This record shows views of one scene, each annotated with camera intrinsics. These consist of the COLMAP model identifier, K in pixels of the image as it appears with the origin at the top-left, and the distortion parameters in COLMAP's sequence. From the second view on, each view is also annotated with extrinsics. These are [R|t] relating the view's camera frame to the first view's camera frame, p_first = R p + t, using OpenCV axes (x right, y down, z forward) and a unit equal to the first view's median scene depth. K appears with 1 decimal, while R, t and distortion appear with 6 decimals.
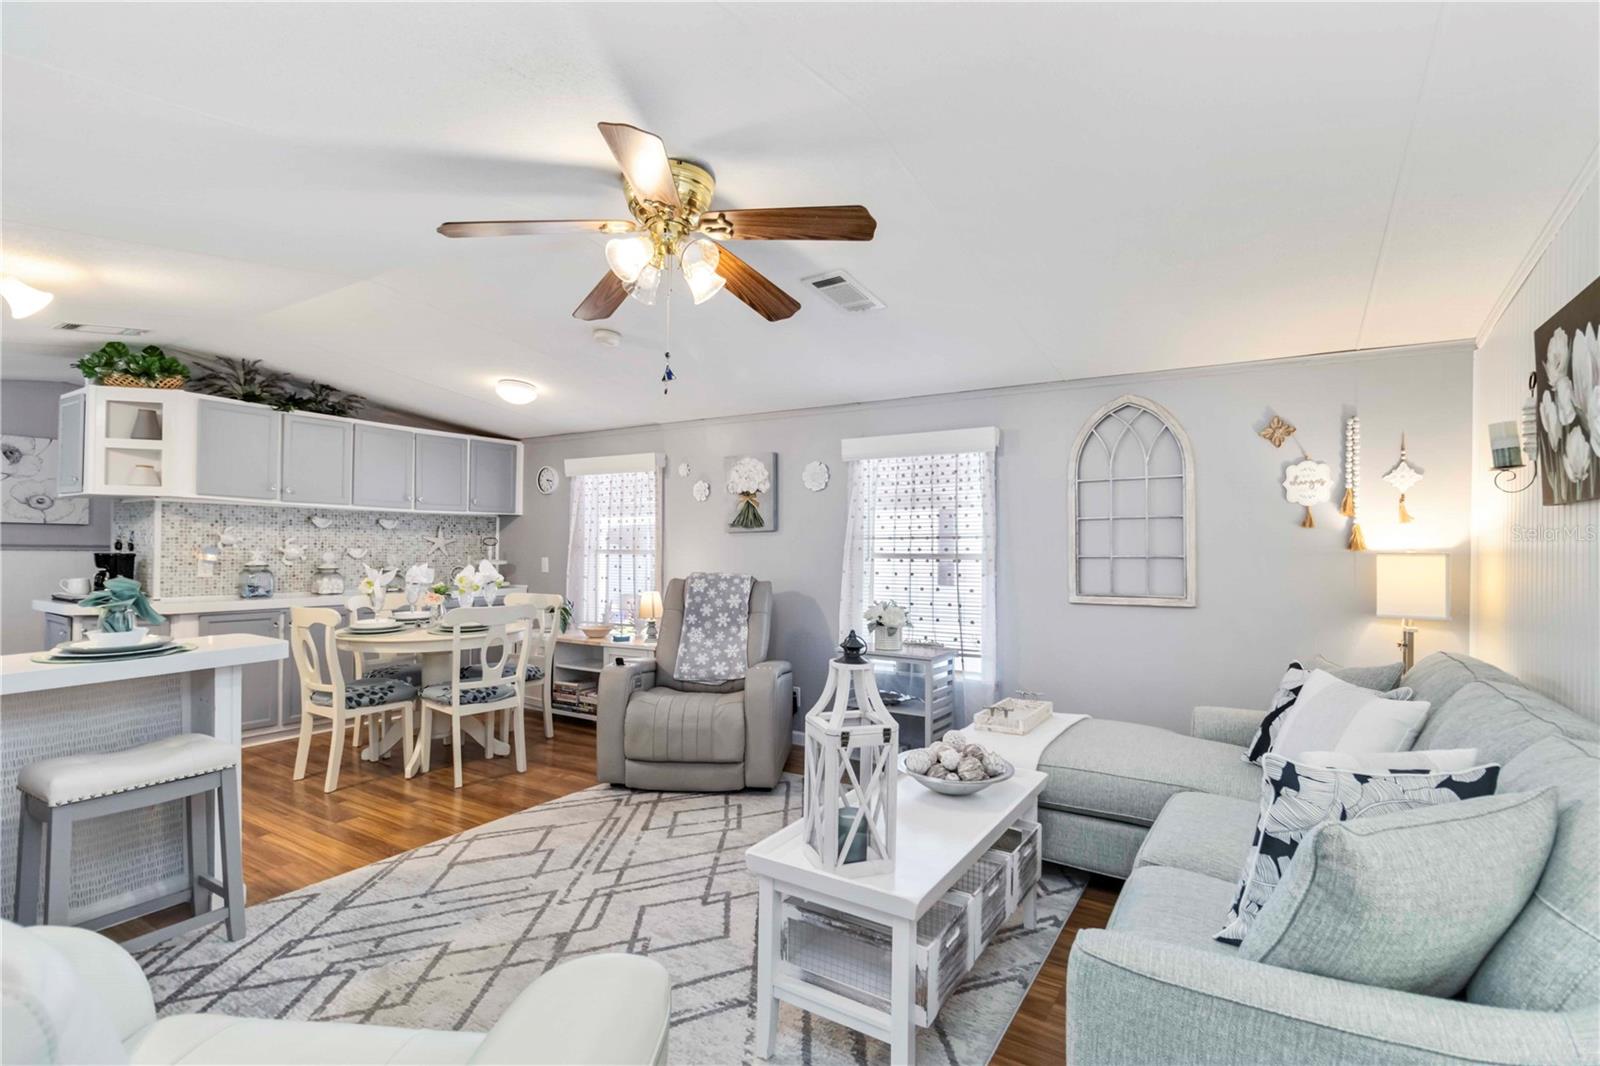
lens RADIAL K [[762.2, 0, 795.6], [0, 762.2, 533.8], [0, 0, 1]] dist [0.001477, 0.003831]
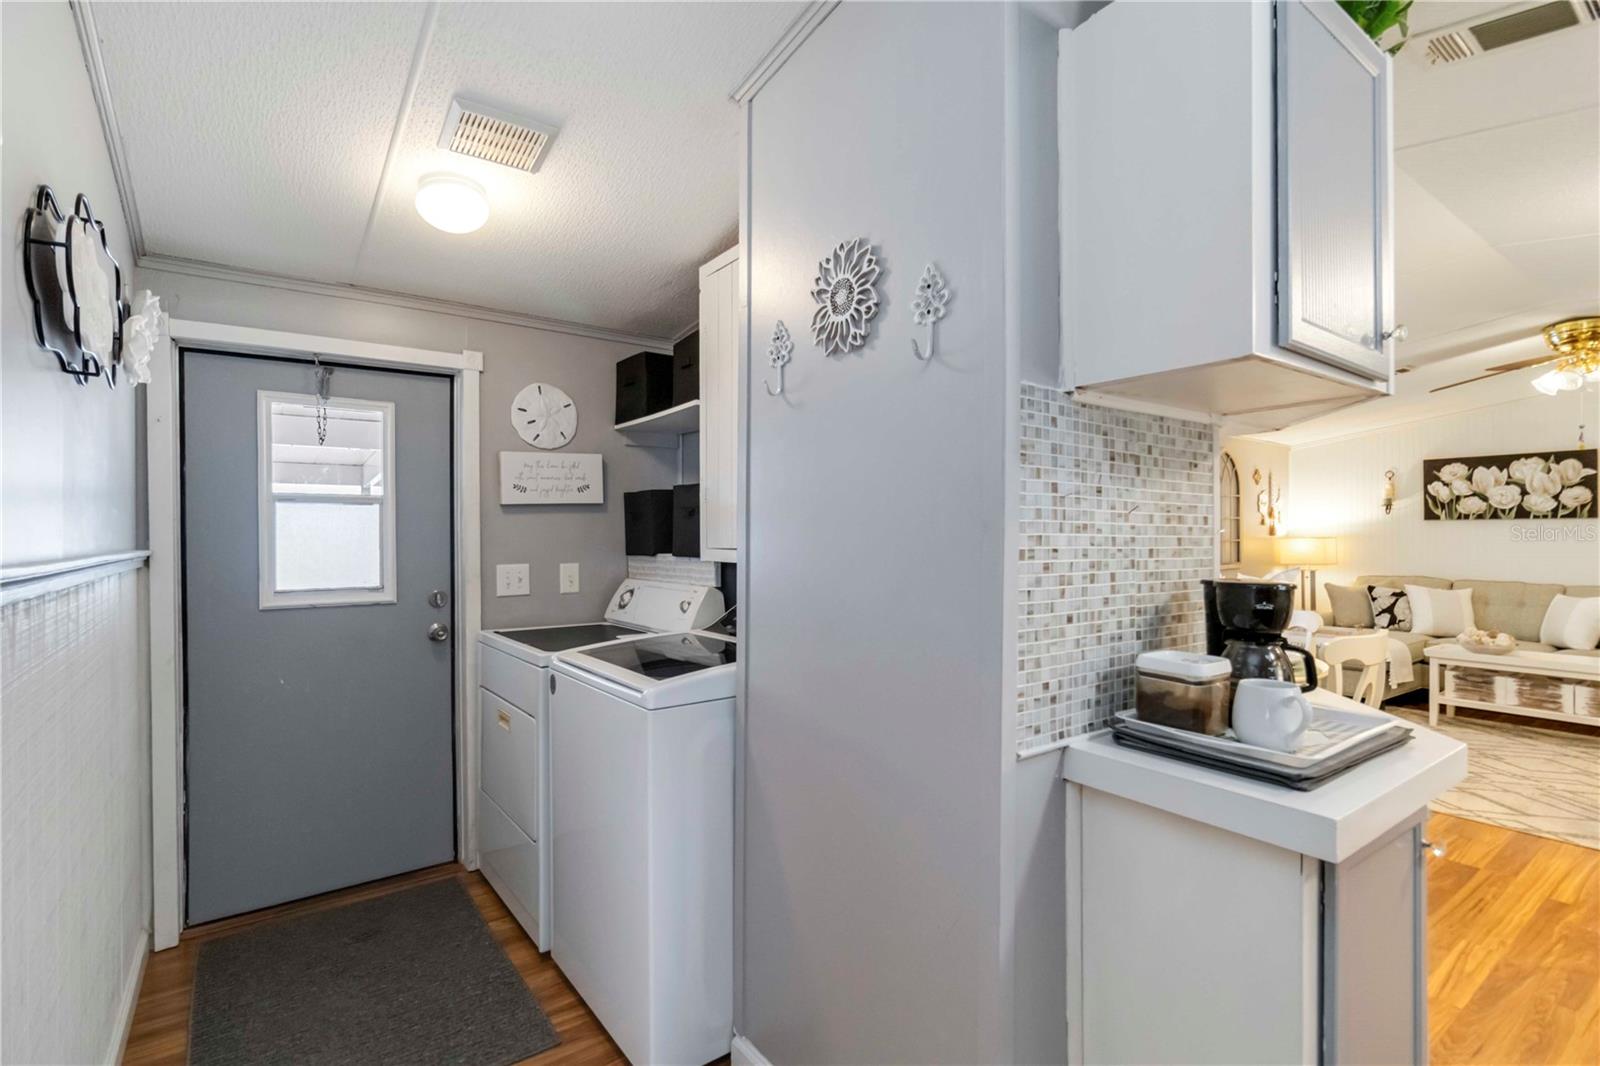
lens RADIAL K [[762.2, 0, 812.7], [0, 762.2, 534.8], [0, 0, 1]] dist [0.001477, 0.003831]
pose [[0.341539, -0.007937, 0.939834, -1.291595], [-0.011756, 0.999850, 0.012716, 0.004852], [-0.939794, -0.015392, 0.341394, 1.102908]]
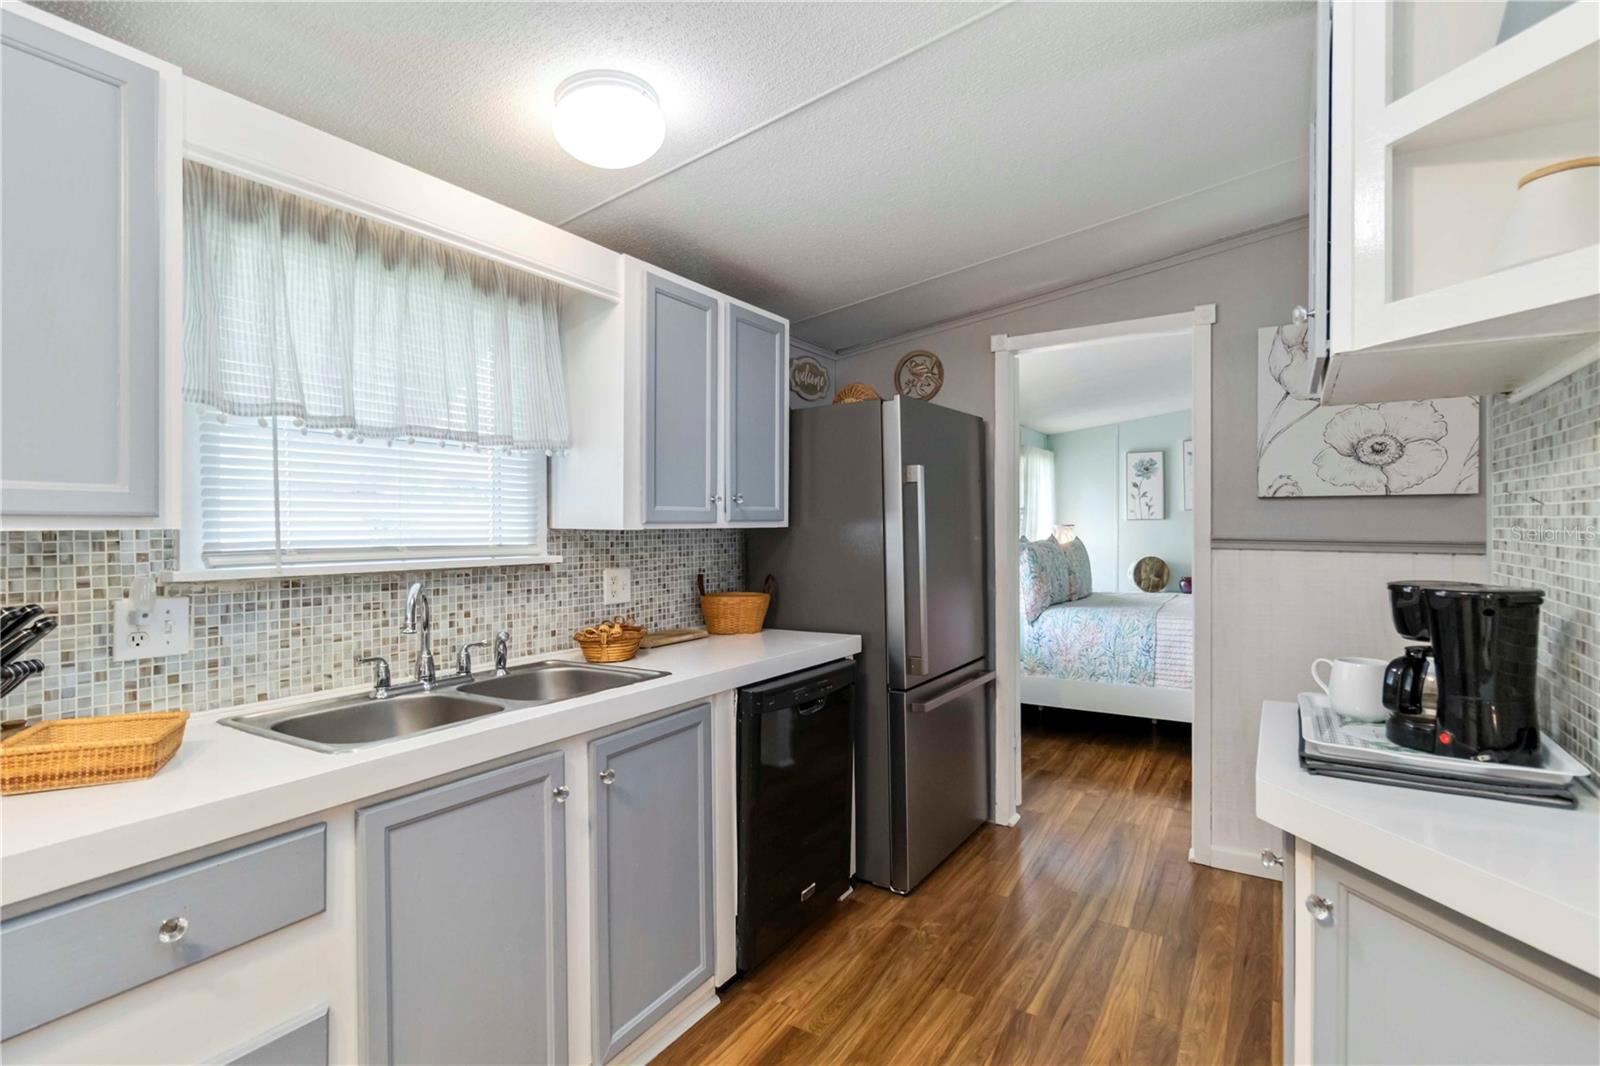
lens RADIAL K [[762.2, 0, 813.5], [0, 762.2, 529.7], [0, 0, 1]] dist [0.001477, 0.003831]
pose [[0.025401, -0.005091, -0.999664, -0.662869], [0.019347, 0.999802, -0.004600, 0.003577], [0.999490, -0.019223, 0.025494, 0.807332]]
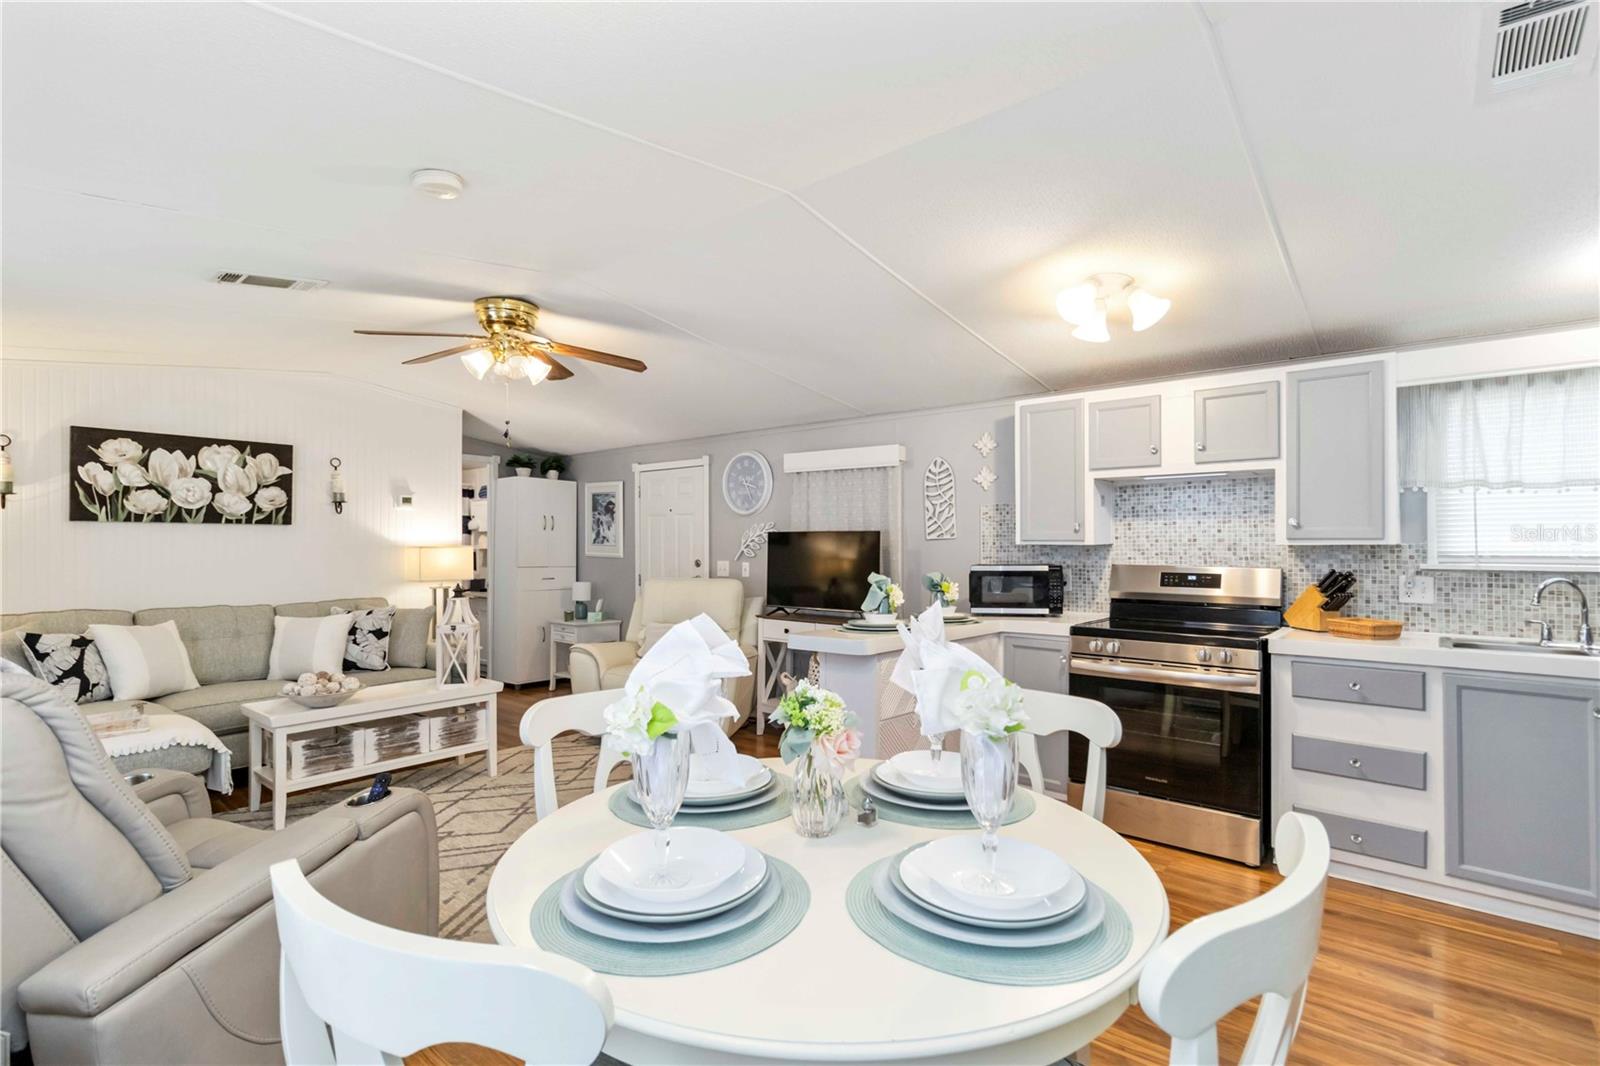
lens RADIAL K [[762.2, 0, 805.0], [0, 762.2, 539.8], [0, 0, 1]] dist [0.001477, 0.003831]
pose [[-0.993389, -0.009014, 0.114444, -0.506702], [-0.011529, 0.999706, -0.021328, 0.014308], [-0.114218, -0.022507, -0.993201, 1.324023]]
